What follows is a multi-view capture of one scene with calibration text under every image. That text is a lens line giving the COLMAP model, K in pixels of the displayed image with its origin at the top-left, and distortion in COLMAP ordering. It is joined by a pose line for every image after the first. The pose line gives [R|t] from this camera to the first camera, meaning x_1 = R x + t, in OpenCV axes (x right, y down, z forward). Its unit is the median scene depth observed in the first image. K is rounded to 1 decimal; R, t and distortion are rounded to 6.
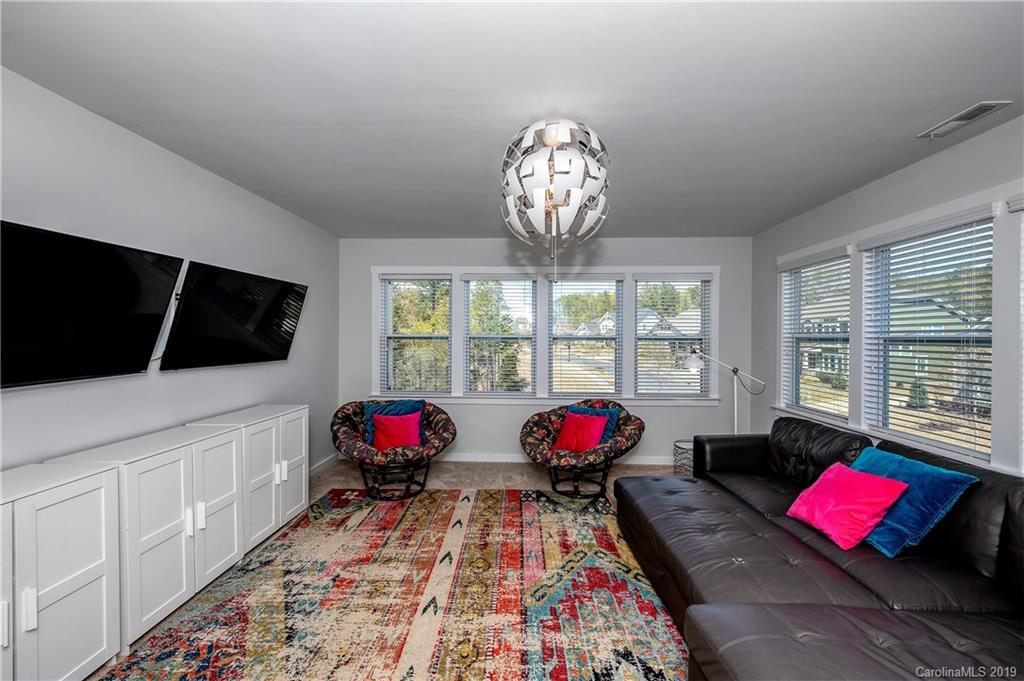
lens RADIAL K [[413.5, 0, 511.8], [0, 413.5, 341.2], [0, 0, 1]] dist [0.002467, 0.000253]
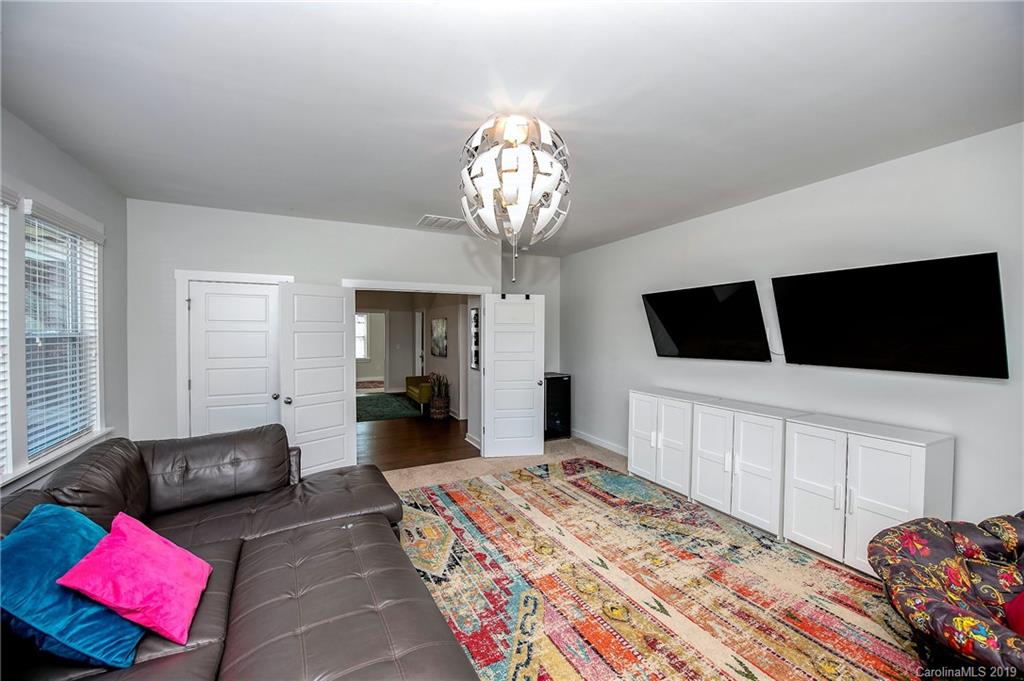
lens RADIAL K [[413.5, 0, 513.7], [0, 413.5, 340.8], [0, 0, 1]] dist [0.002467, 0.000253]
pose [[-0.876452, 0.006779, -0.481441, 0.557011], [-0.009137, 0.999487, 0.030708, -0.030462], [0.481402, 0.031313, -0.875940, 1.791020]]
